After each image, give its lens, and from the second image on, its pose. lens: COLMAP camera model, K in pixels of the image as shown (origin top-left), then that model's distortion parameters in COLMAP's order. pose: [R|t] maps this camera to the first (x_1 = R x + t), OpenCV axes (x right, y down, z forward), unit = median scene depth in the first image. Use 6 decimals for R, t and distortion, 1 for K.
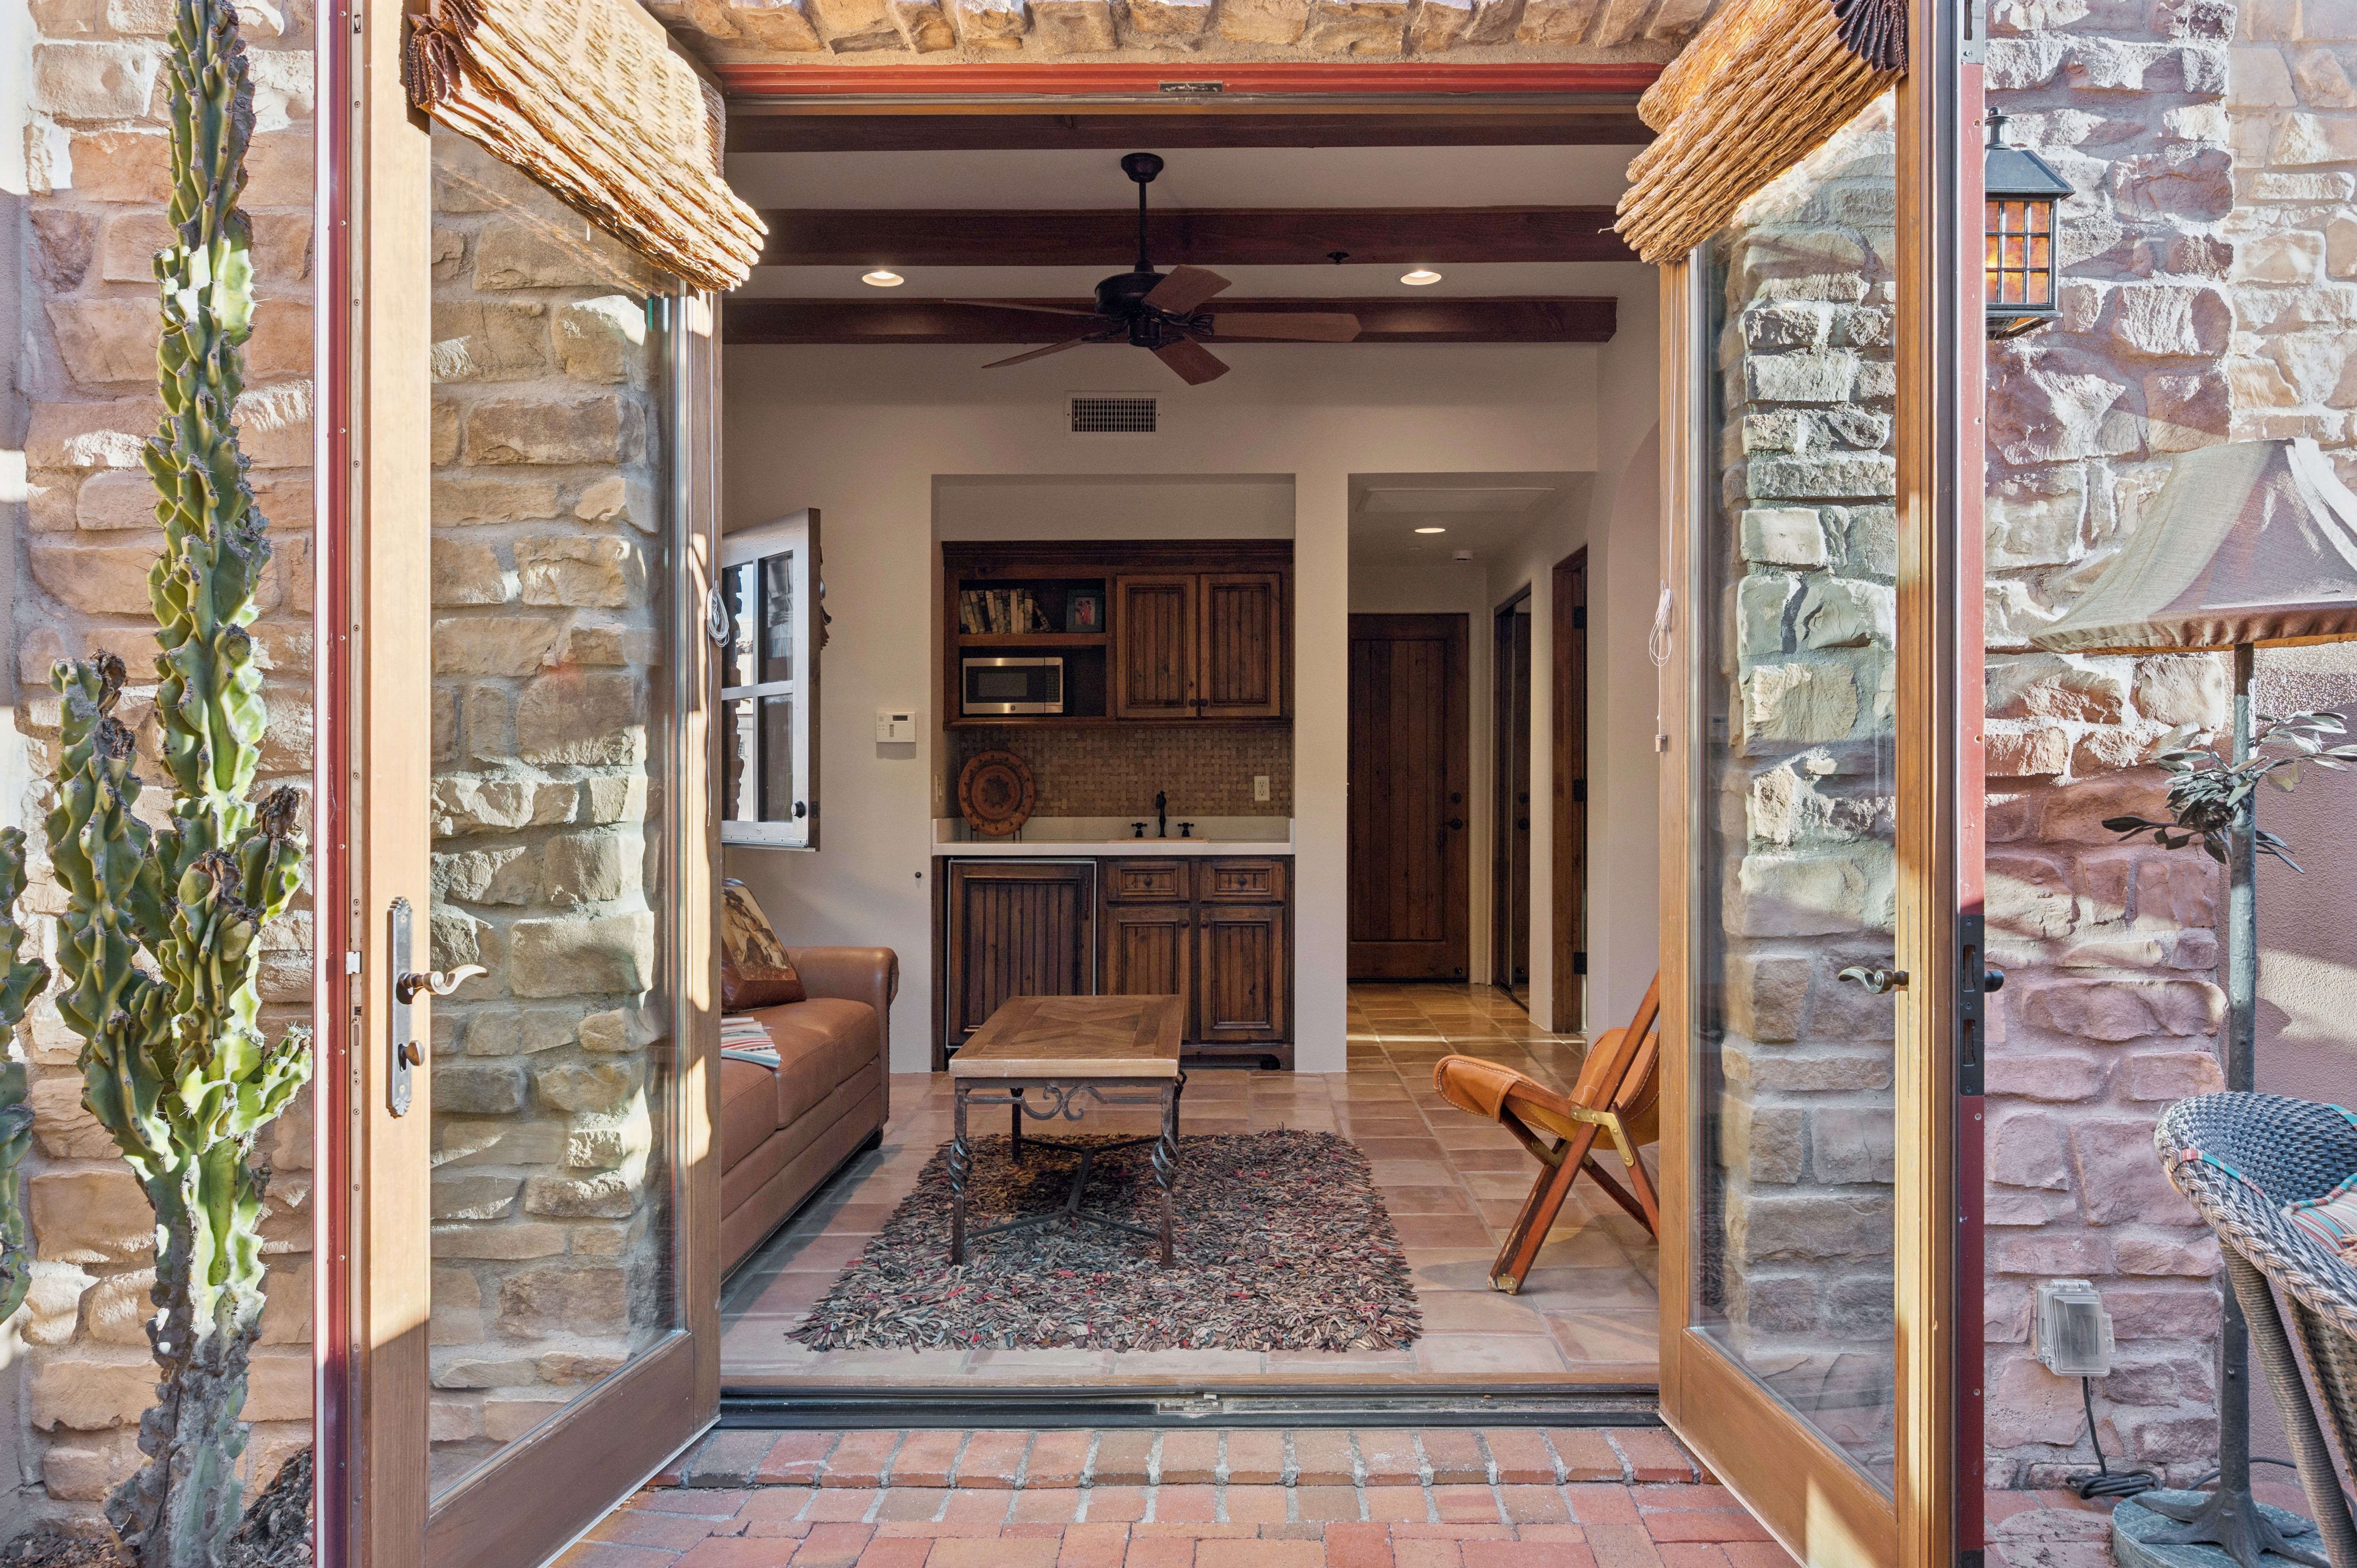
lens RADIAL K [[1496.3, 0, 1192.6], [0, 1496.3, 768.2], [0, 0, 1]] dist [-0.002609, -0.002626]
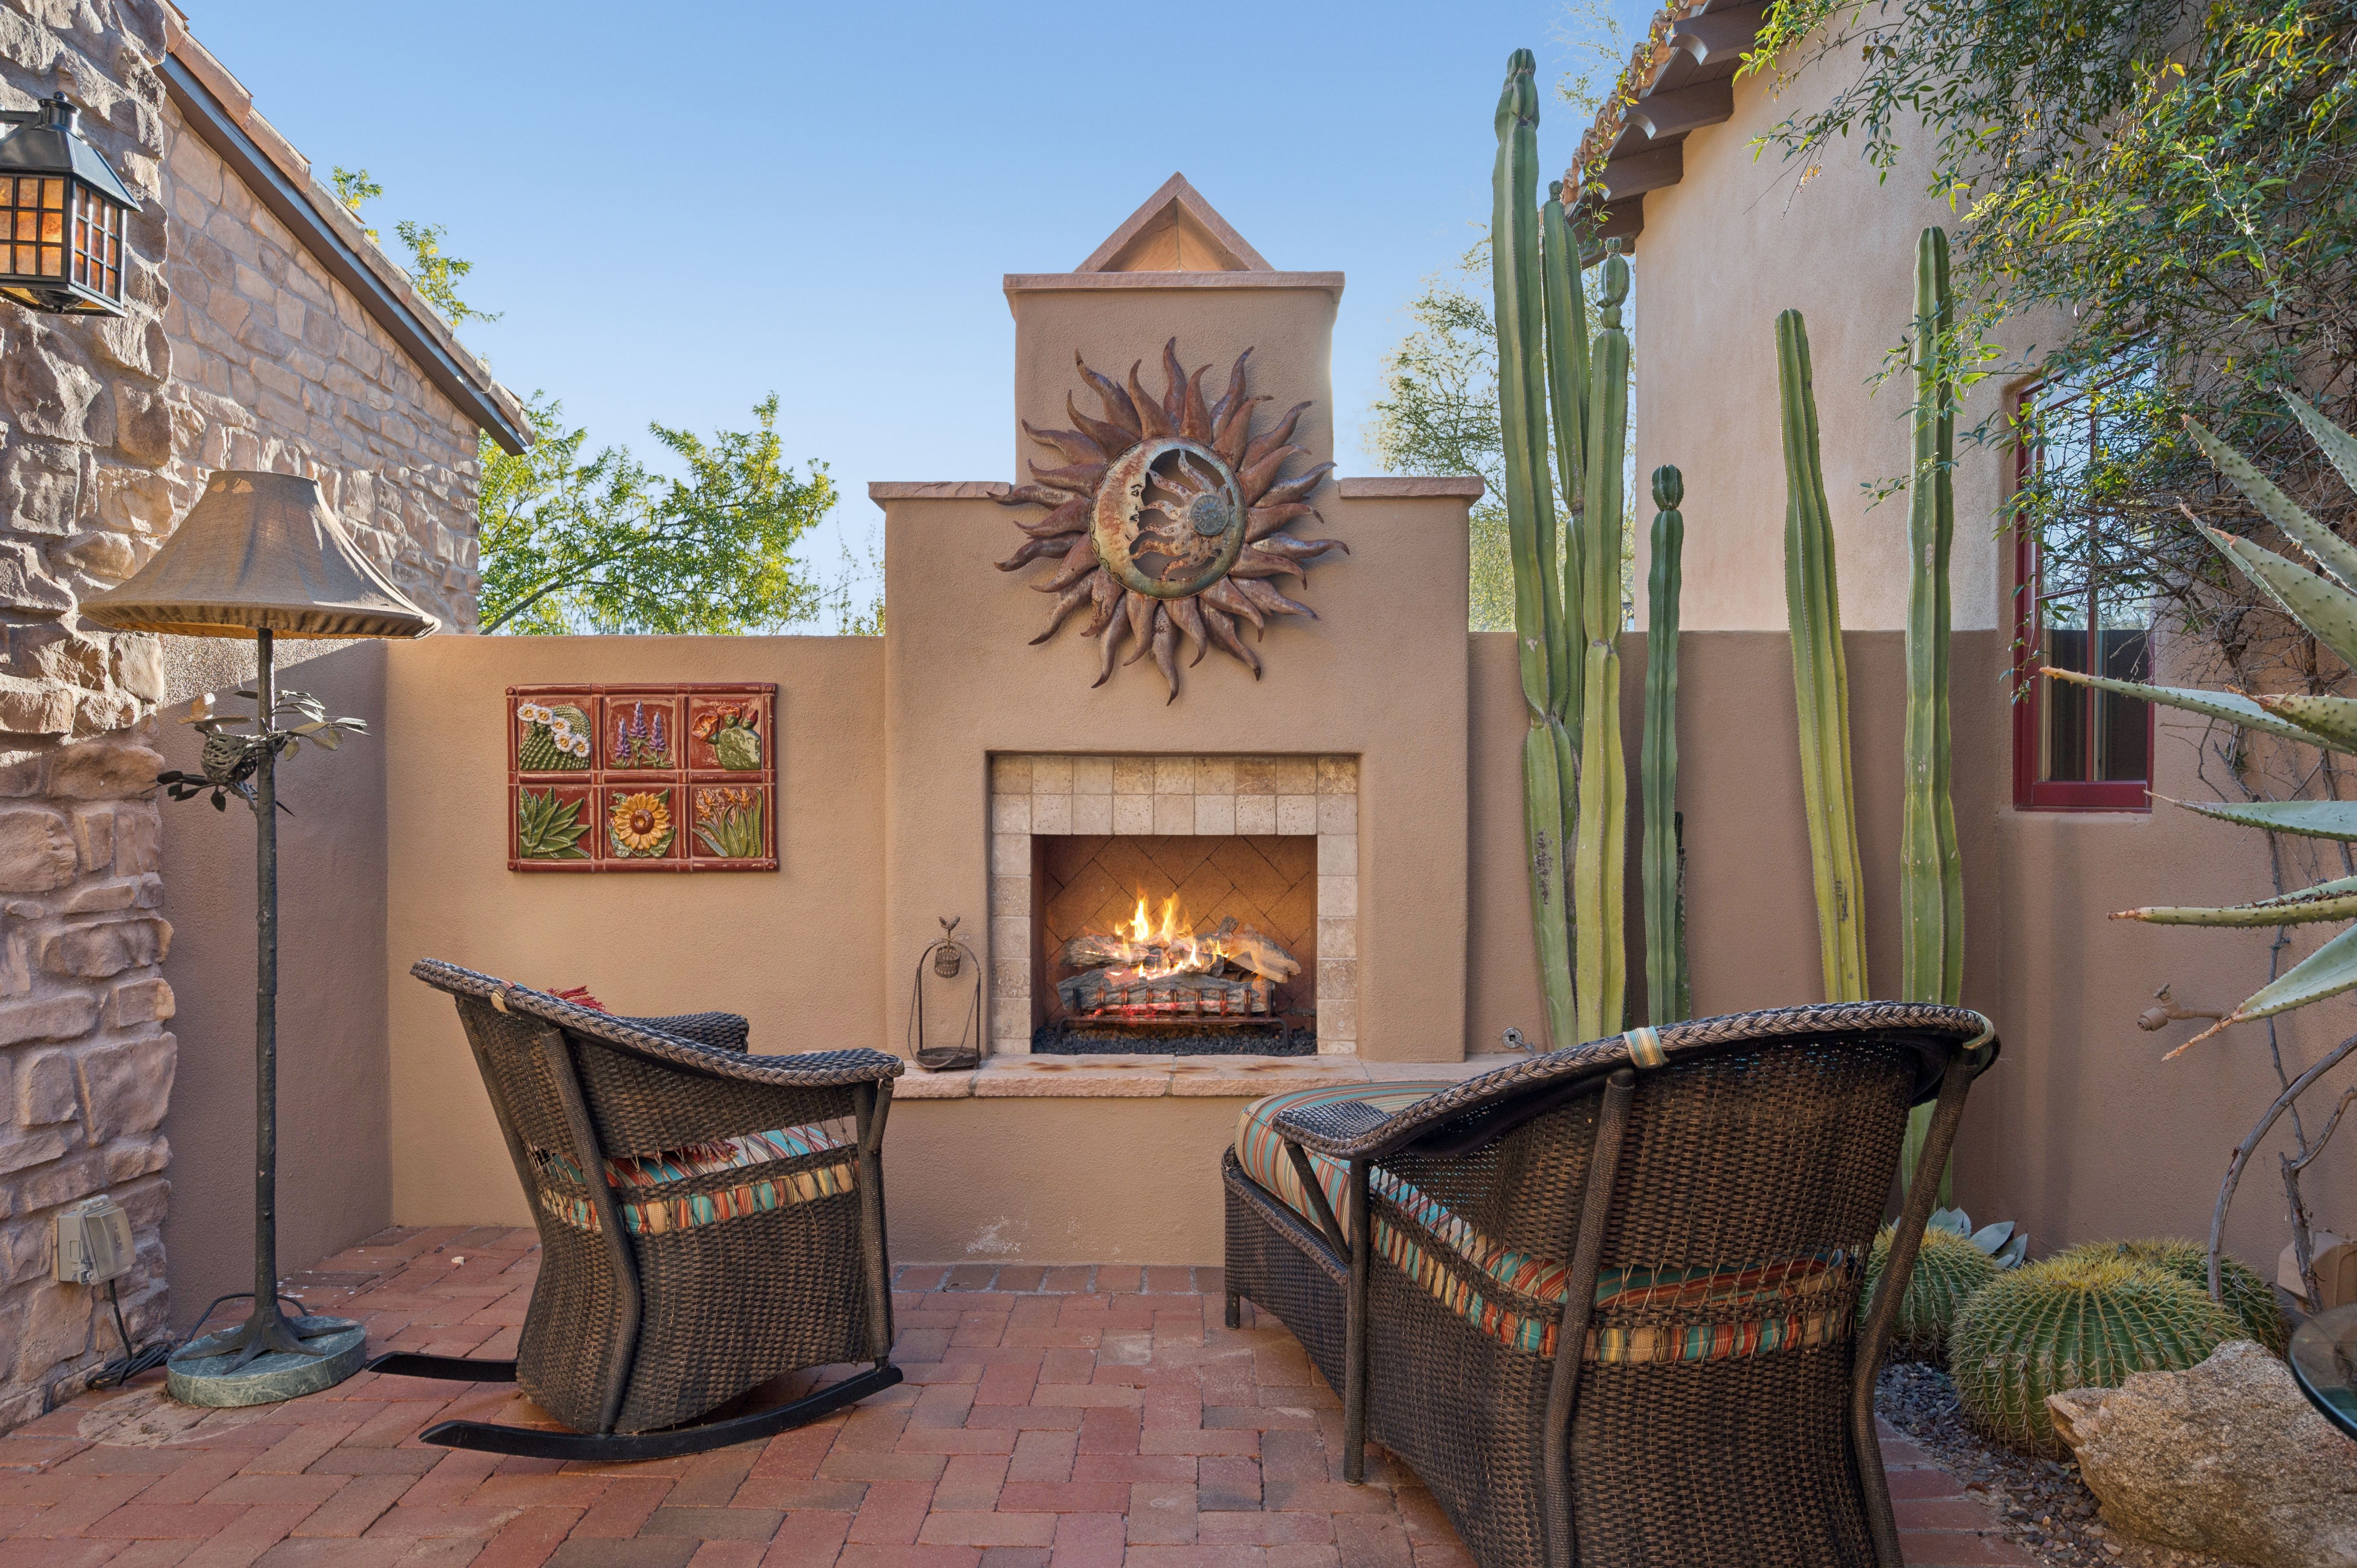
lens RADIAL K [[1496.3, 0, 1178.0], [0, 1496.3, 794.7], [0, 0, 1]] dist [-0.002609, -0.002626]
pose [[0.021010, 0.004091, 0.999771, -0.465732], [-0.008769, 0.999954, -0.003908, 0.044430], [-0.999741, -0.008685, 0.021045, 0.182250]]
